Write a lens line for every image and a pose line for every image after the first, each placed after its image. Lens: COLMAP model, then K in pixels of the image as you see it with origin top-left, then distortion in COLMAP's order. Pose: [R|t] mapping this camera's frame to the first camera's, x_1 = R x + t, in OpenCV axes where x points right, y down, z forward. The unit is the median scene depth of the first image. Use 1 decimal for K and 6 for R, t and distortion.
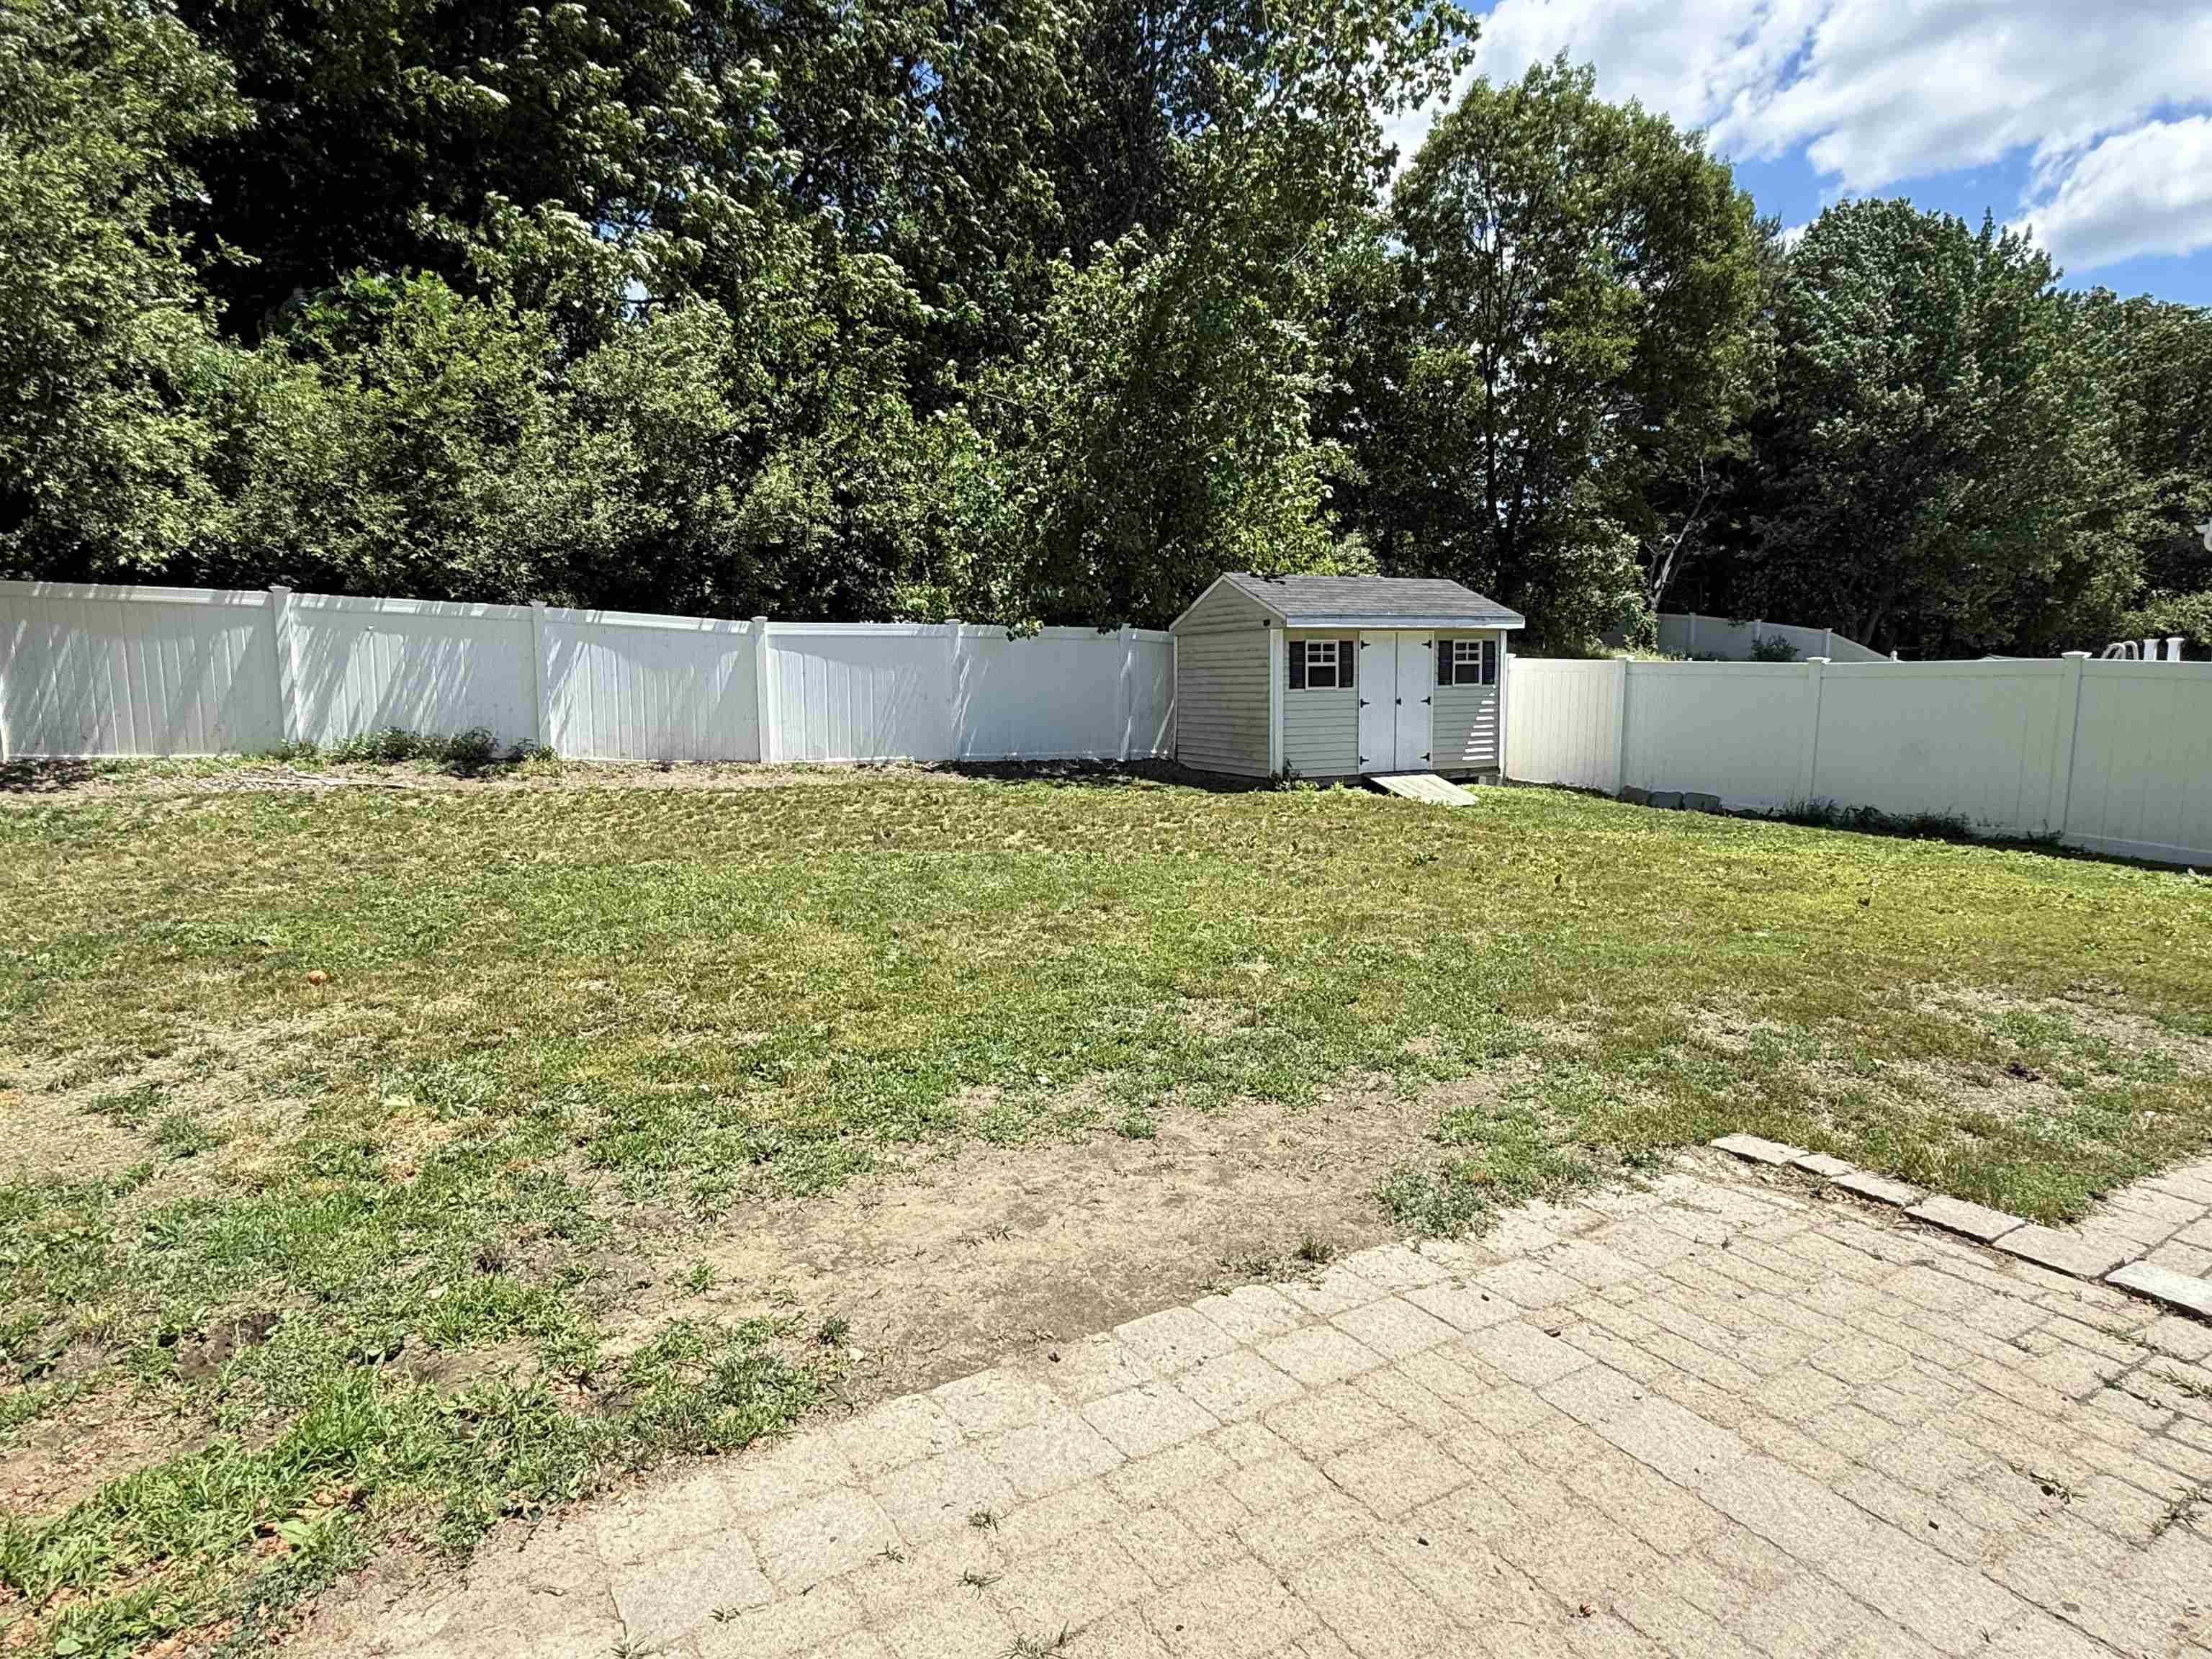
lens RADIAL K [[1238.1, 0, 1106.0], [0, 1238.1, 829.5], [0, 0, 1]] dist [0.002531, 0.000822]
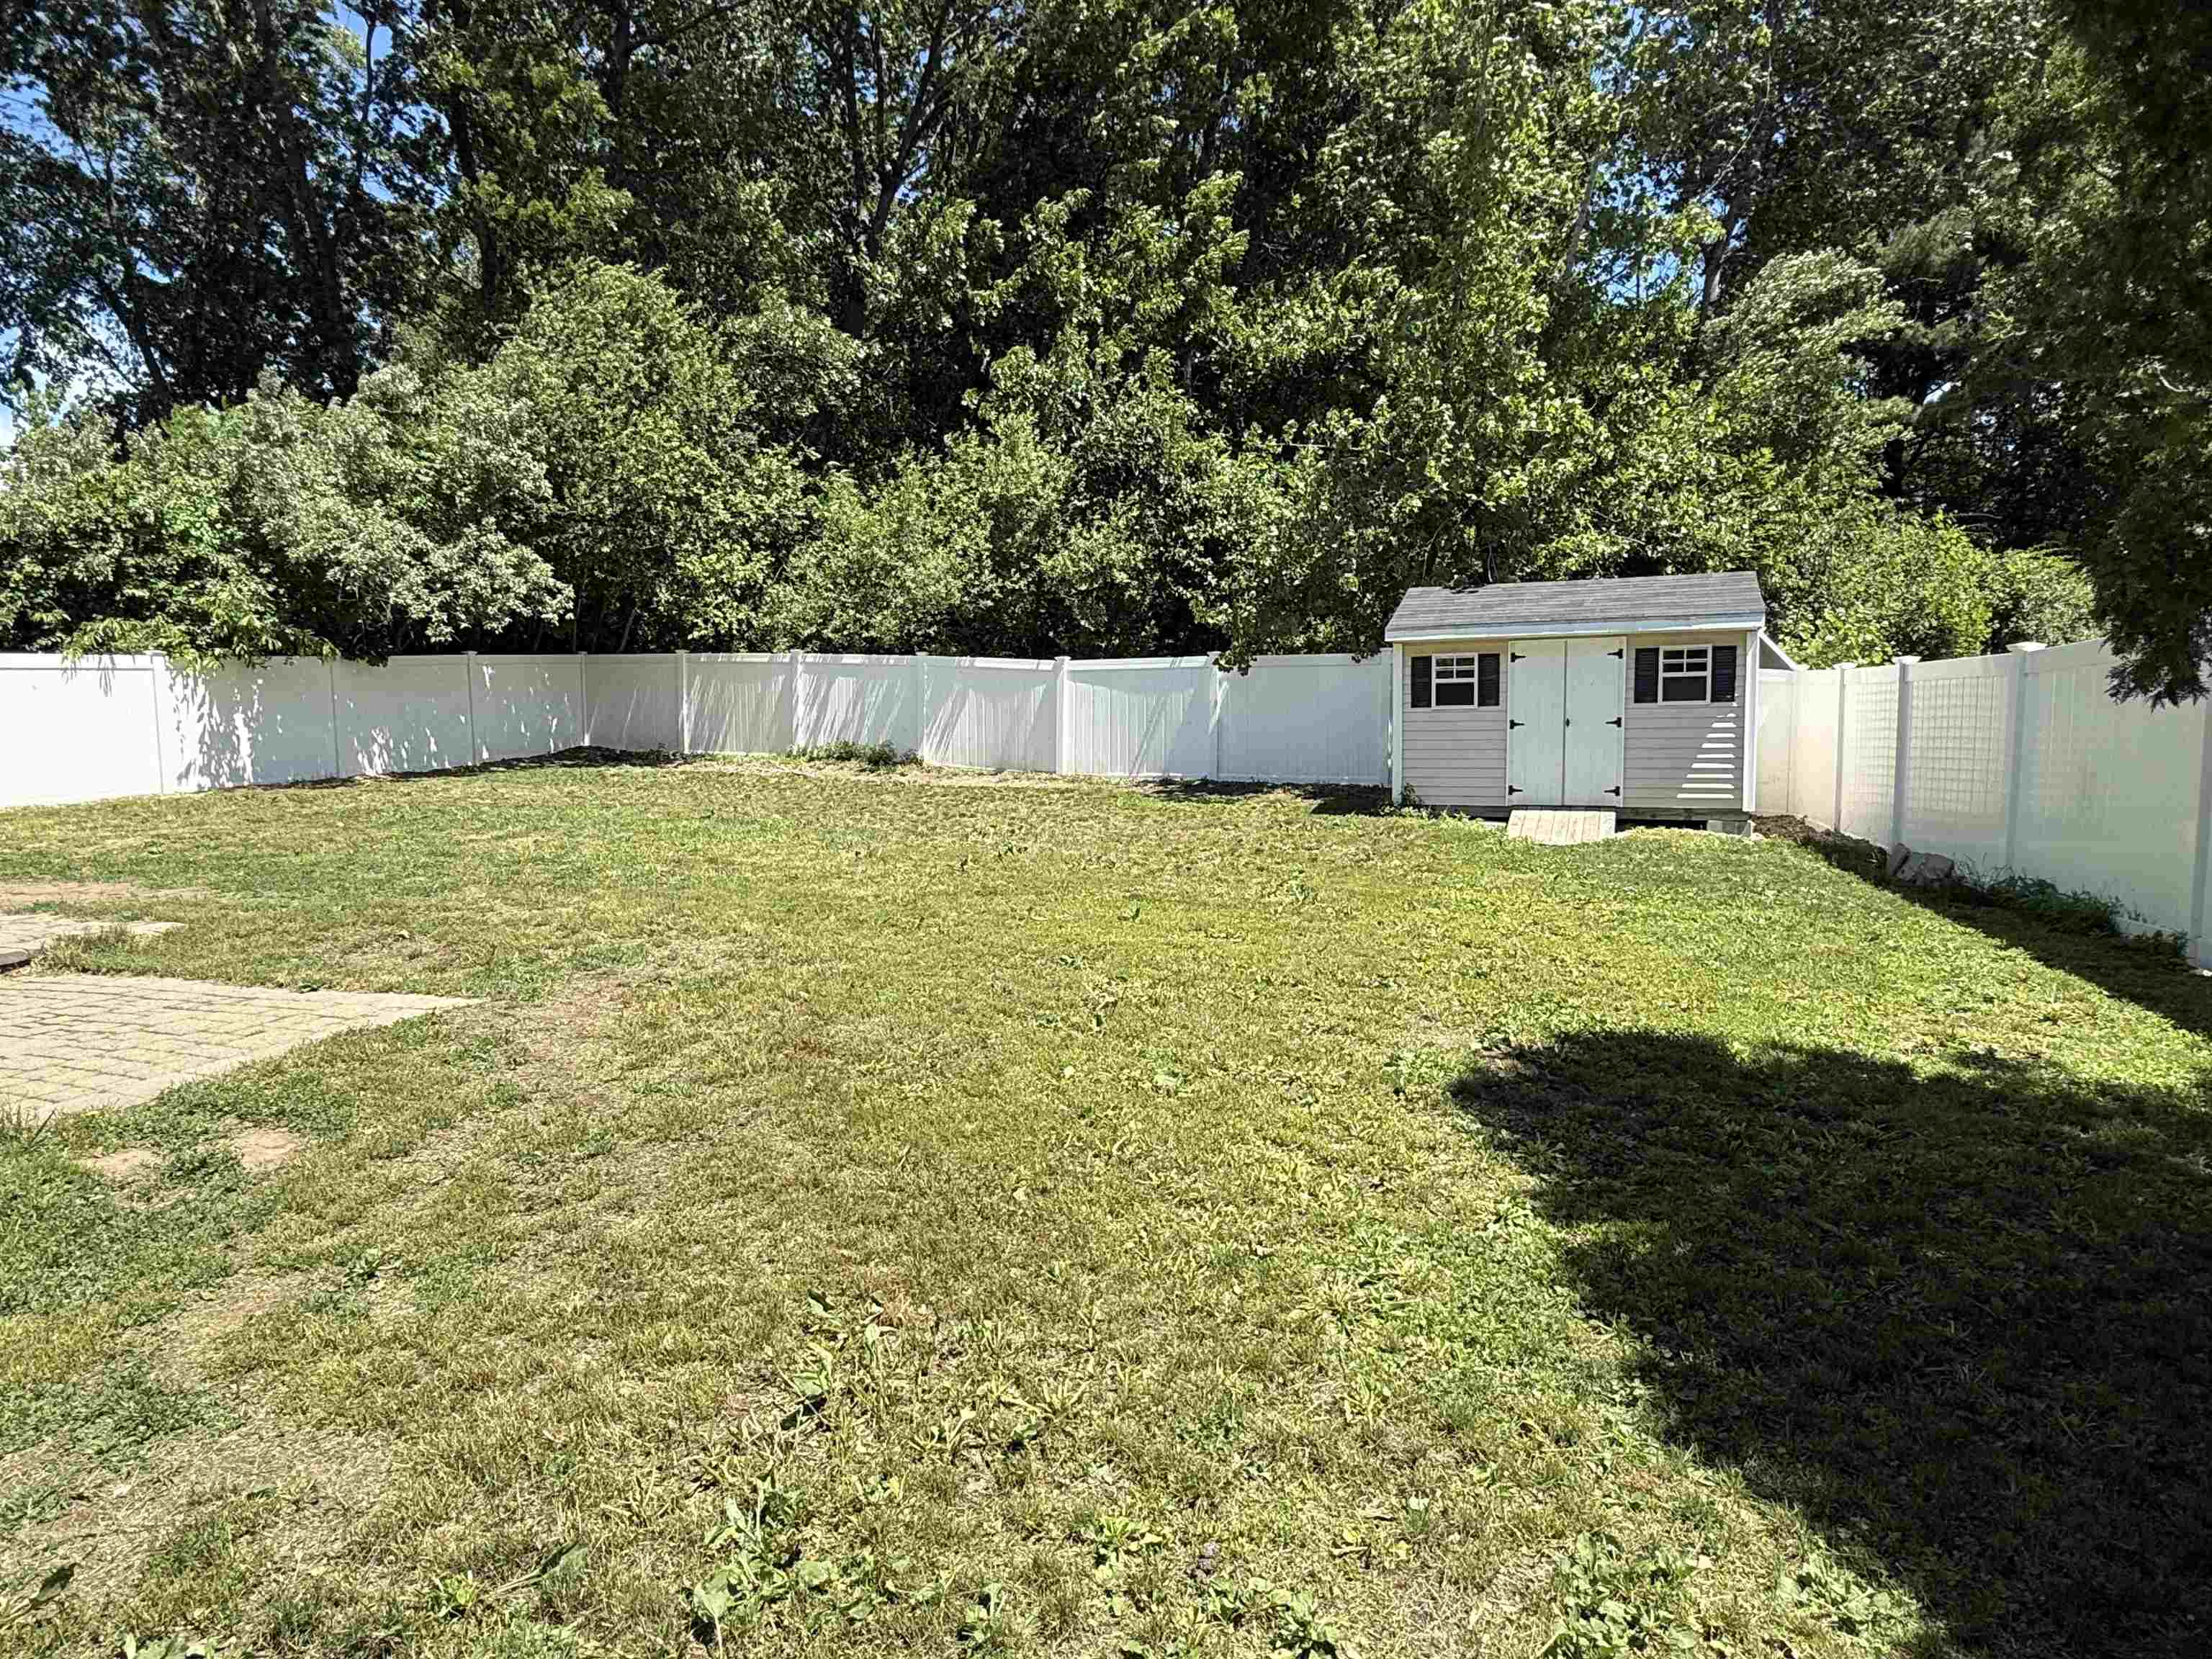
lens RADIAL K [[1238.1, 0, 1106.0], [0, 1238.1, 829.5], [0, 0, 1]] dist [0.002531, 0.000822]
pose [[0.638481, 0.063105, -0.767046, 0.707723], [-0.094458, 0.995523, 0.003276, -0.004398], [0.763819, 0.070361, 0.641584, 0.232445]]
